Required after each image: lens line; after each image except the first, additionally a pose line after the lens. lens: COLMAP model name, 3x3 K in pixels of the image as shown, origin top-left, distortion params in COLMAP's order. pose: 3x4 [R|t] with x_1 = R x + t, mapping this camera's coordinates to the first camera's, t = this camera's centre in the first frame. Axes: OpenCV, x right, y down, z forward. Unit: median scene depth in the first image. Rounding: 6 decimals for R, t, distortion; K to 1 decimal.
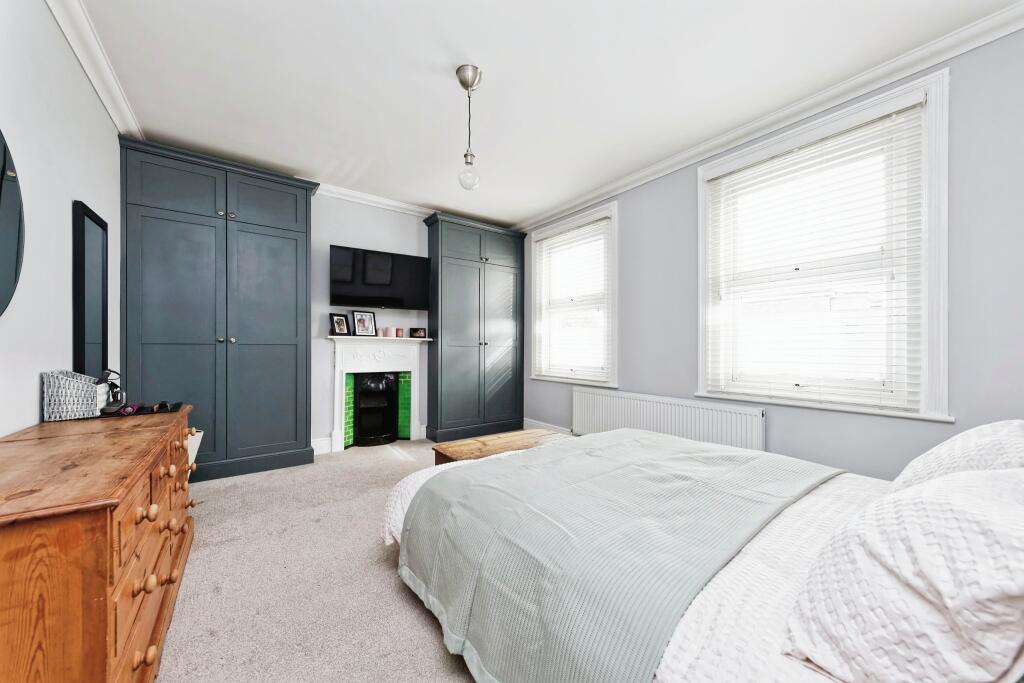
lens RADIAL K [[370.0, 0, 512.6], [0, 370.0, 345.0], [0, 0, 1]] dist [0.021902, 0.000003]
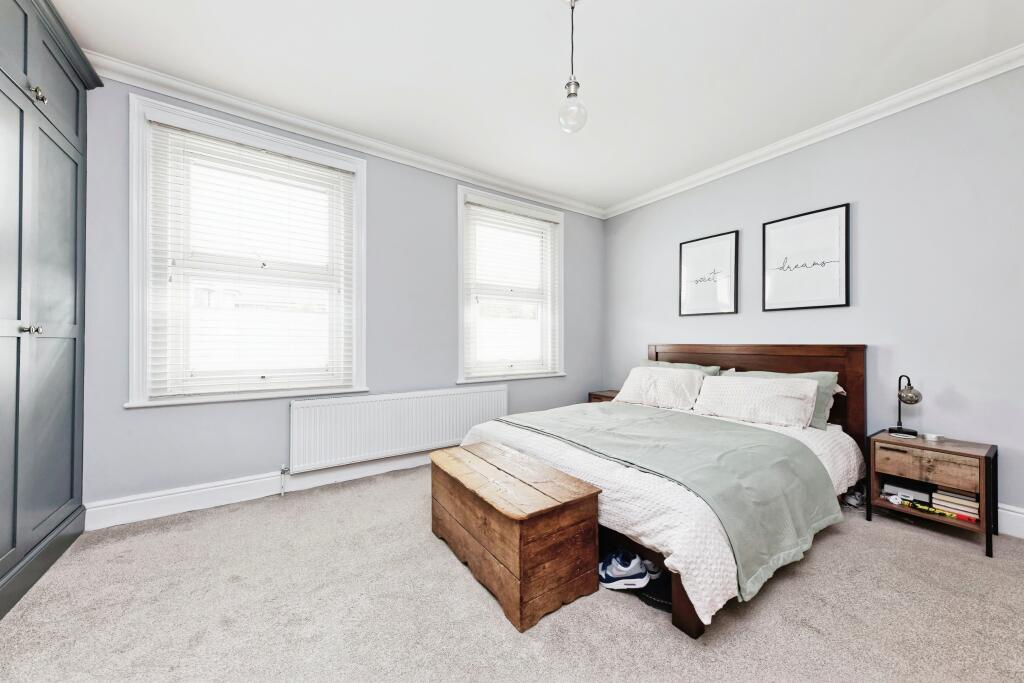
lens RADIAL K [[359.9, 0, 507.1], [0, 359.9, 347.6], [0, 0, 1]] dist [0.002075, -0.000386]
pose [[0.040533, -0.012598, 0.999099, -0.497960], [-0.007362, 0.999890, 0.012907, 0.007926], [-0.999151, -0.007879, 0.040435, 0.657172]]
